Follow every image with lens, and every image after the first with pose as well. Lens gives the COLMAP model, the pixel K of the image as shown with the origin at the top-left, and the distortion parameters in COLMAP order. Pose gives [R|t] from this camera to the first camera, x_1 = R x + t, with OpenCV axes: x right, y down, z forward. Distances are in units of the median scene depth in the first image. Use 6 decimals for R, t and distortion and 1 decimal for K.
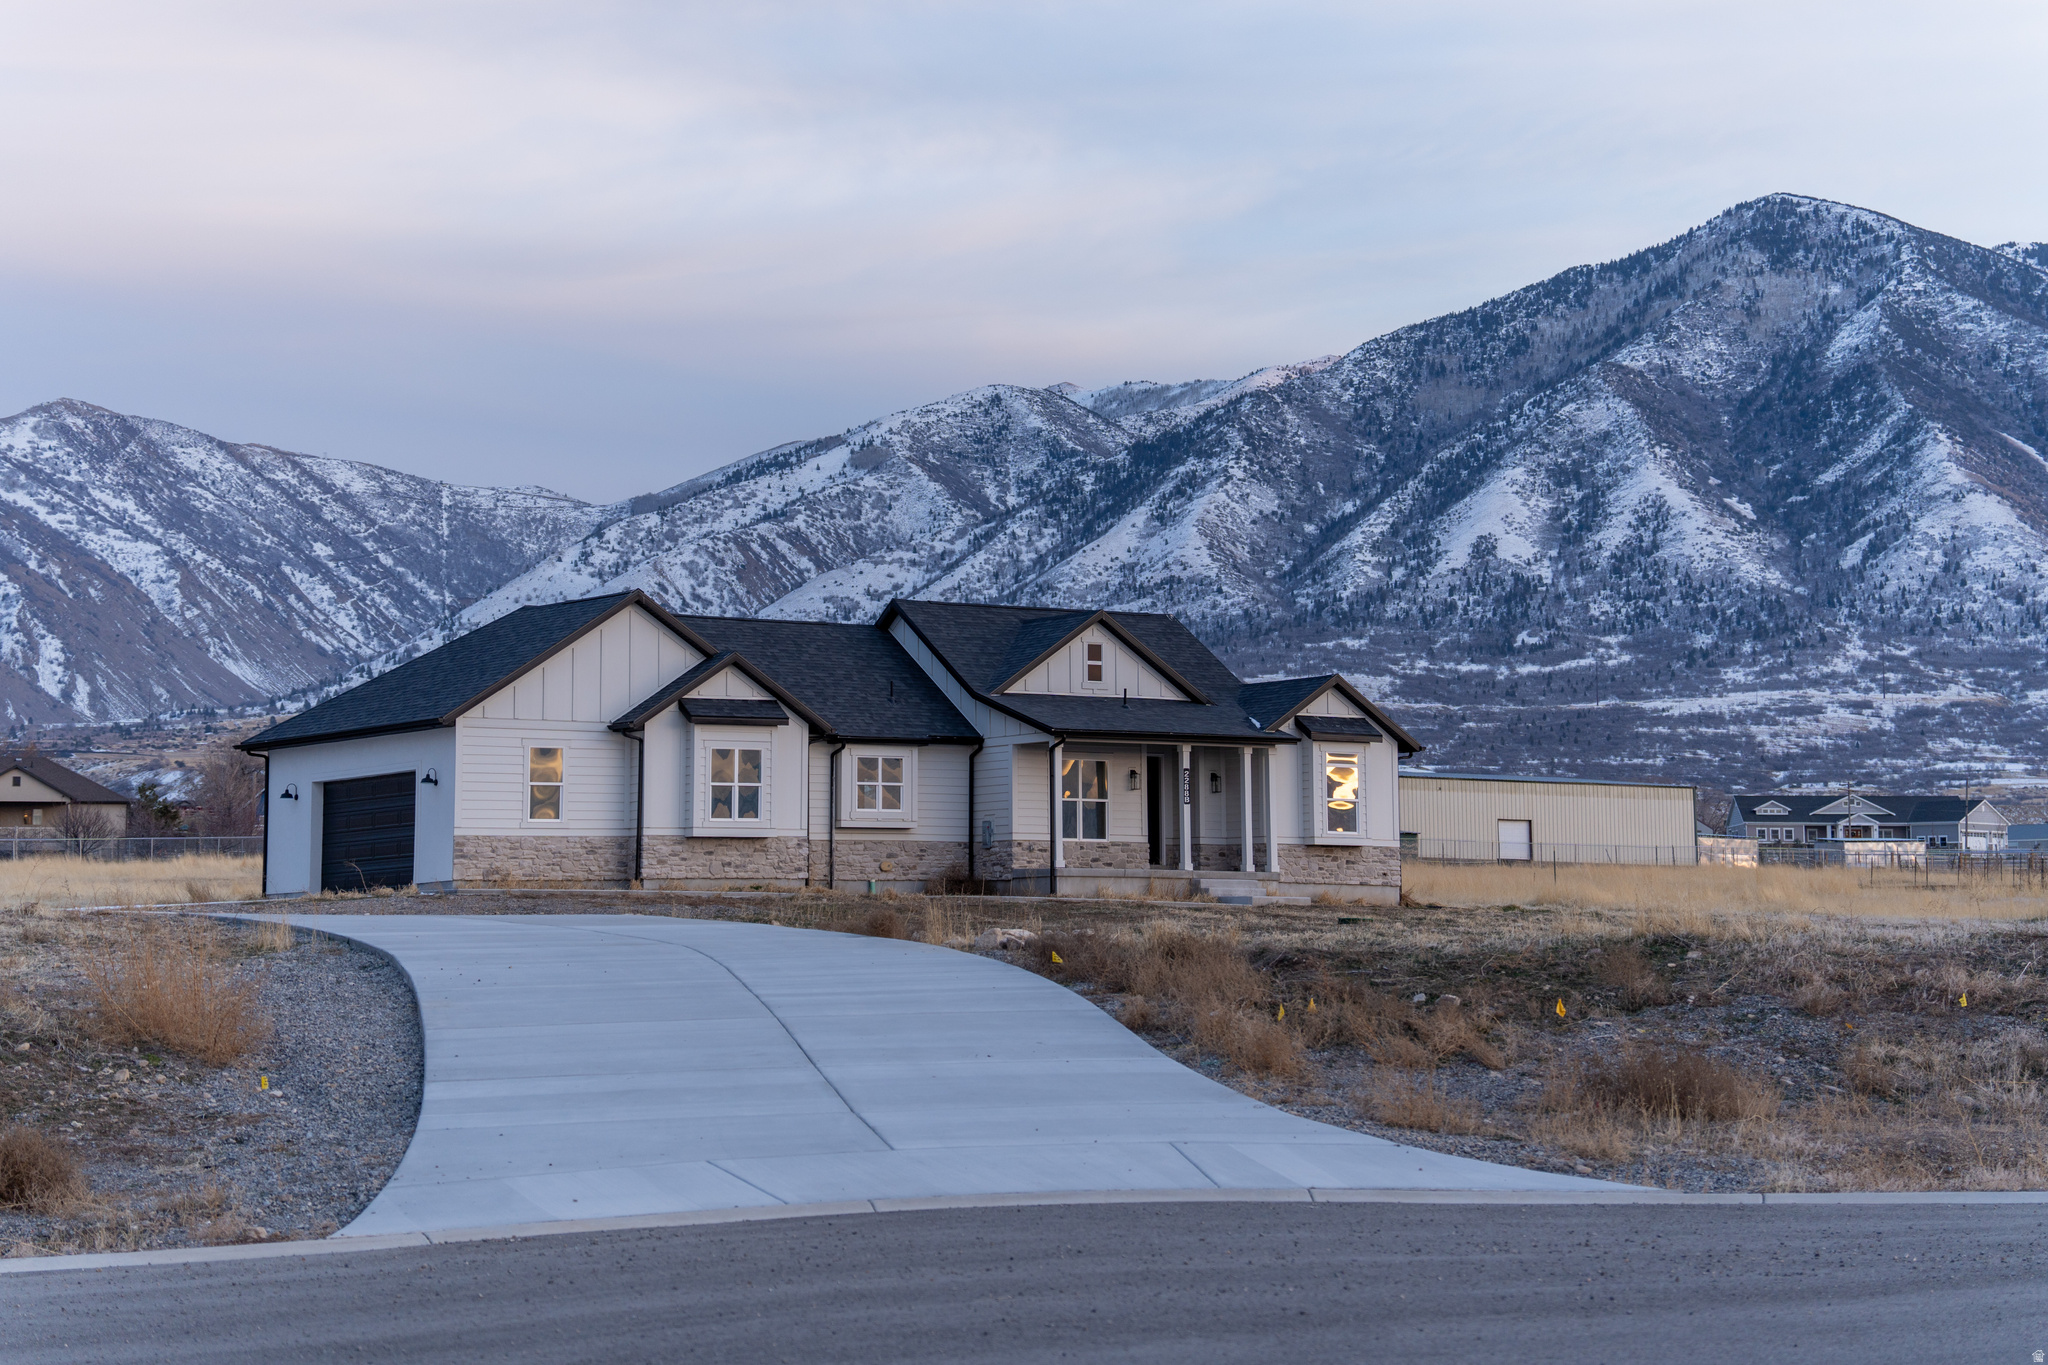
lens RADIAL K [[4031.7, 0, 1039.7], [0, 4031.7, 673.4], [0, 0, 1]] dist [1.821611, 0.000000]
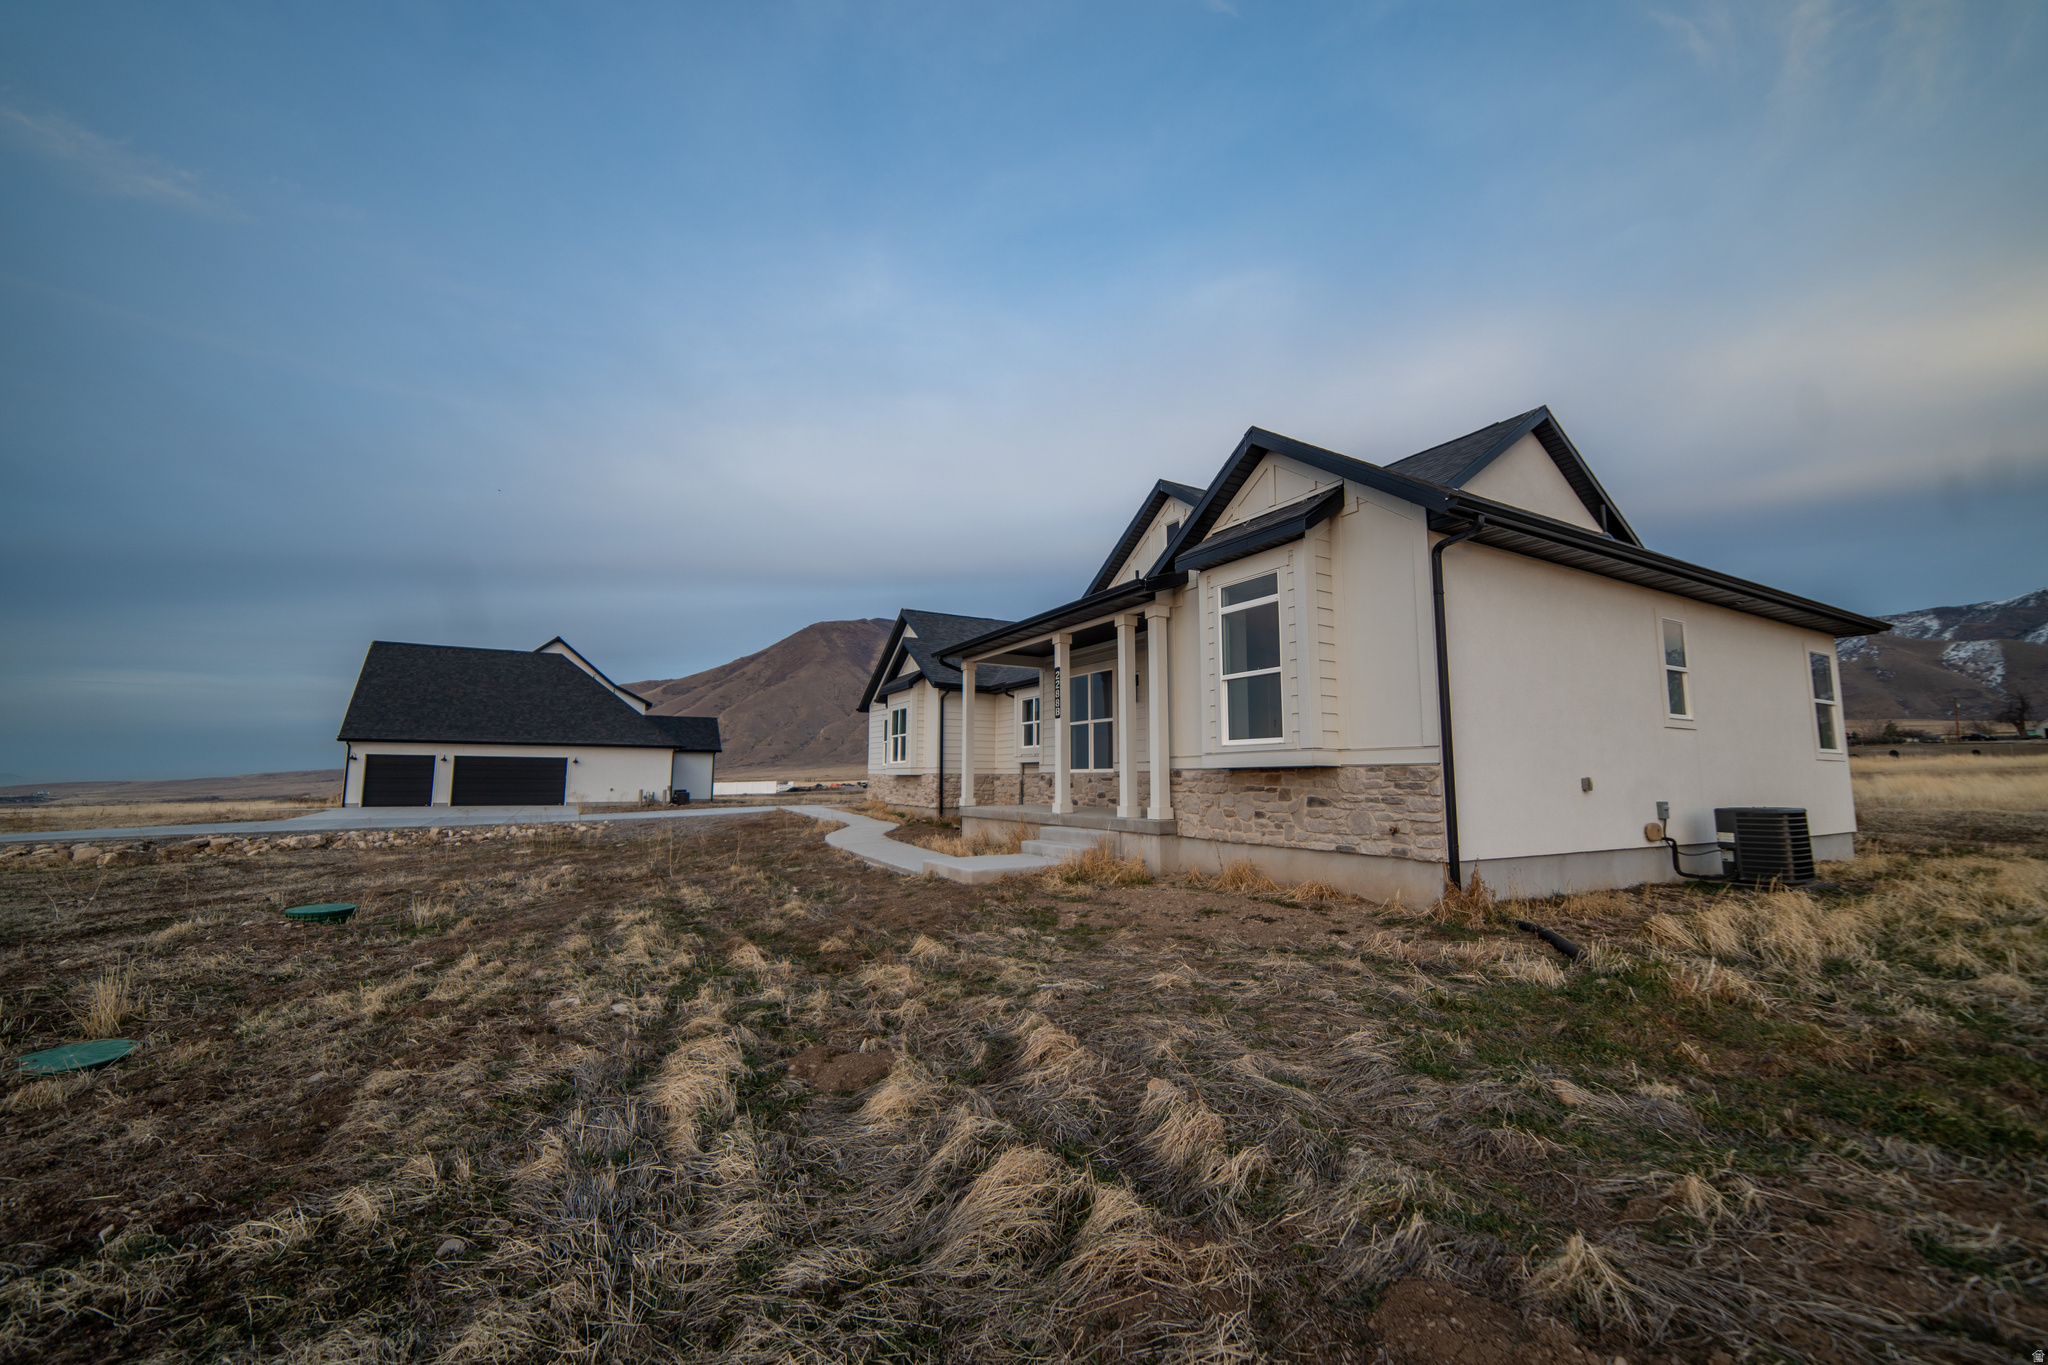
lens RADIAL K [[792.3, 0, 1019.7], [0, 792.3, 671.3], [0, 0, 1]] dist [-0.015777, 0.007431]
pose [[-0.070733, -0.133255, -0.988555, 0.169931], [0.068766, 0.988028, -0.138104, 0.042025], [0.995122, -0.077748, -0.060723, 0.984181]]
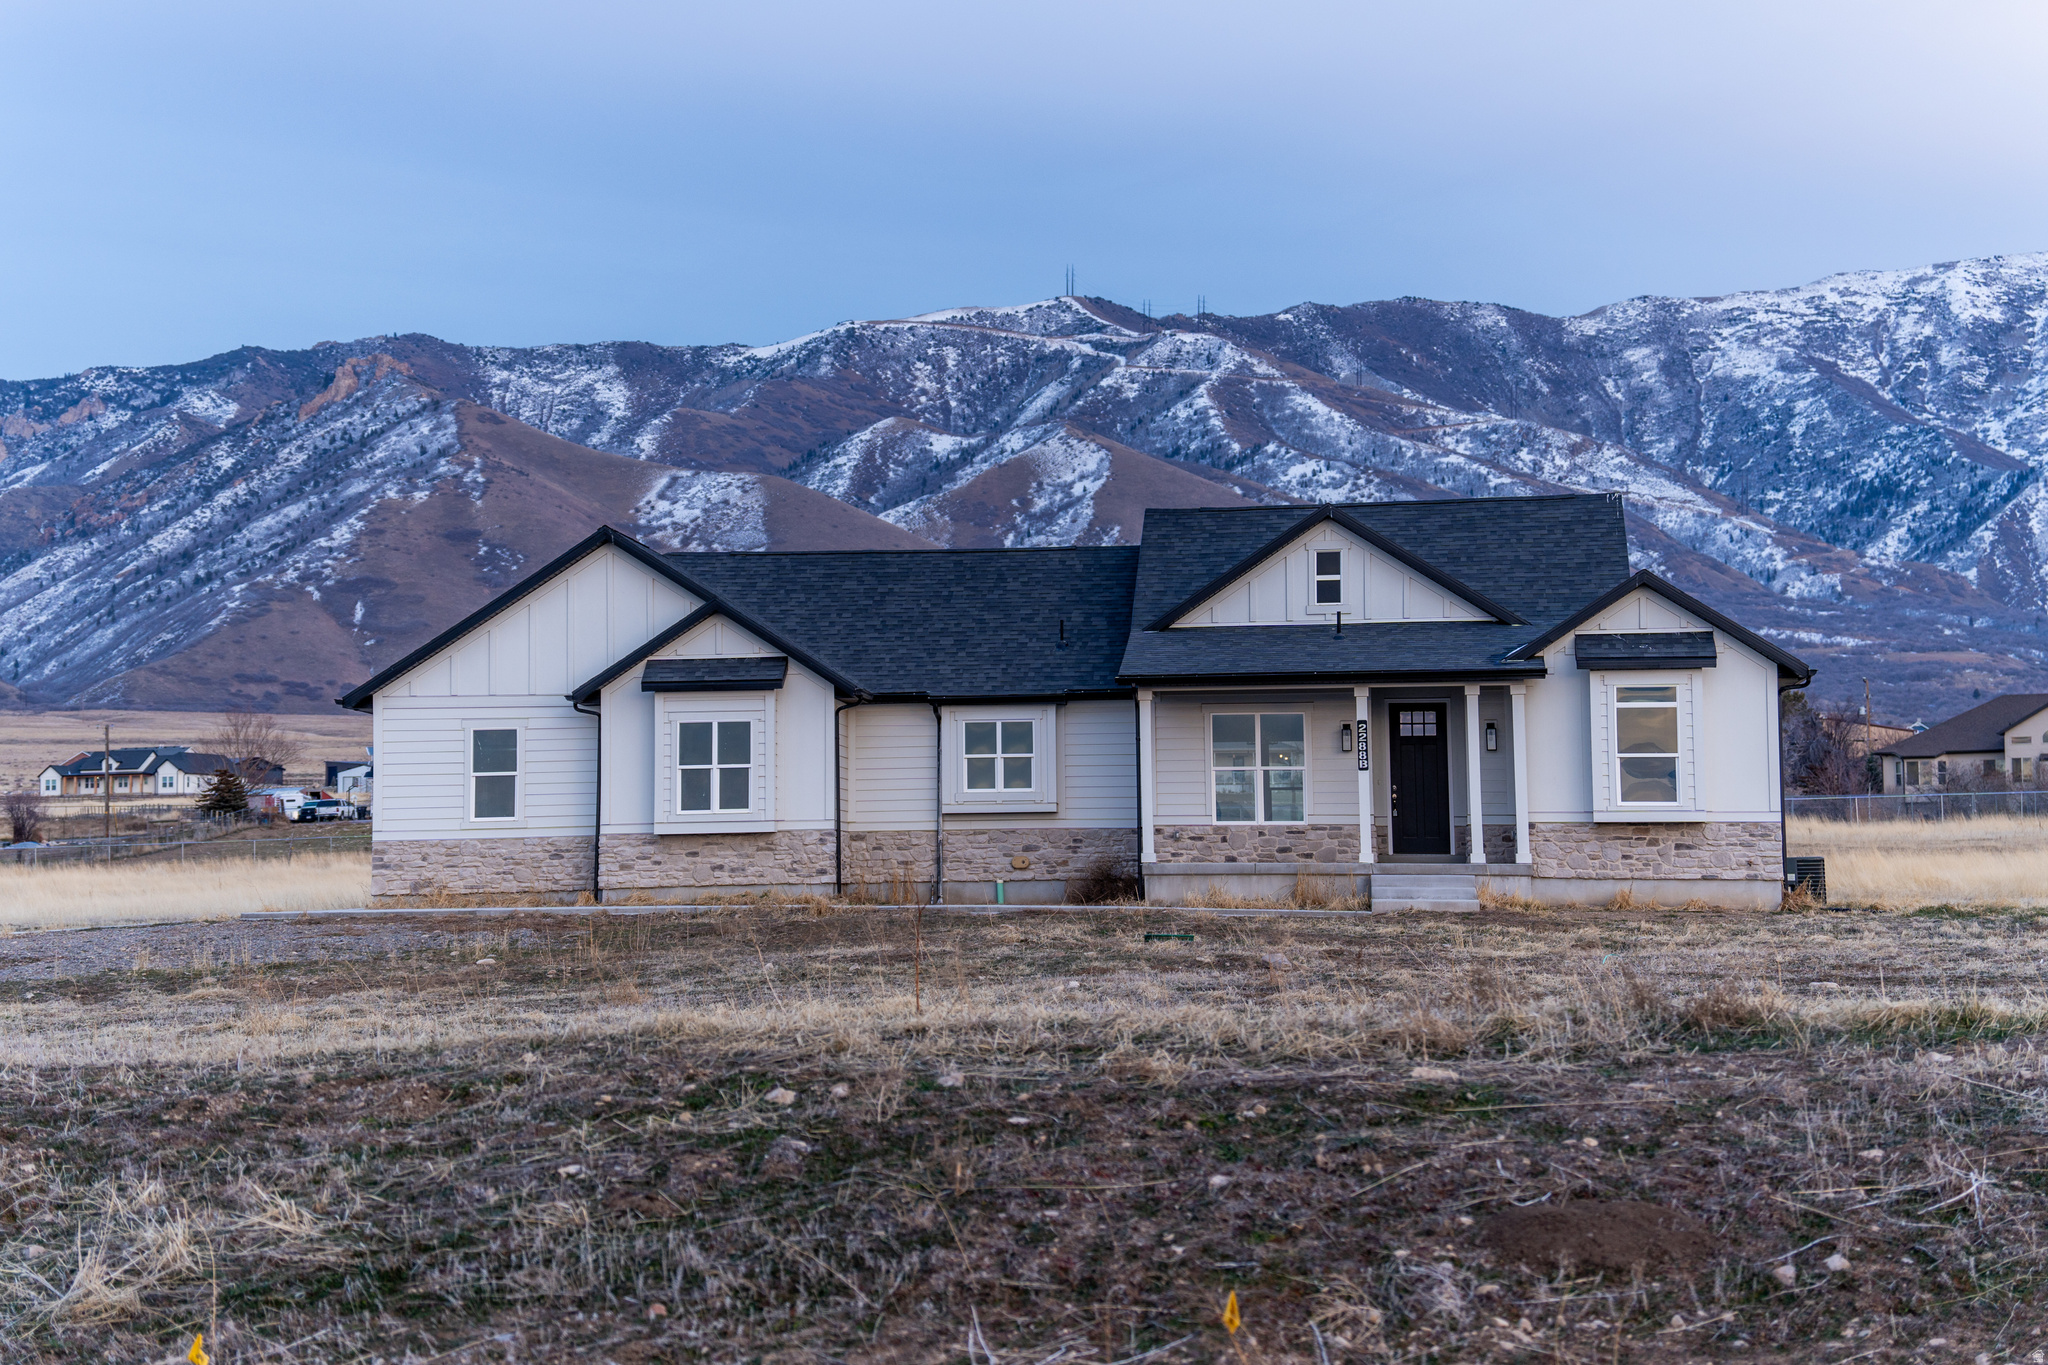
lens RADIAL K [[4031.7, 0, 1025.1], [0, 4031.7, 682.8], [0, 0, 1]] dist [1.821611, 0.000000]
pose [[0.783959, -0.043626, -0.619278, 0.426919], [0.054359, 0.998520, -0.001529, 0.014543], [0.618429, -0.032465, 0.785170, 0.393084]]
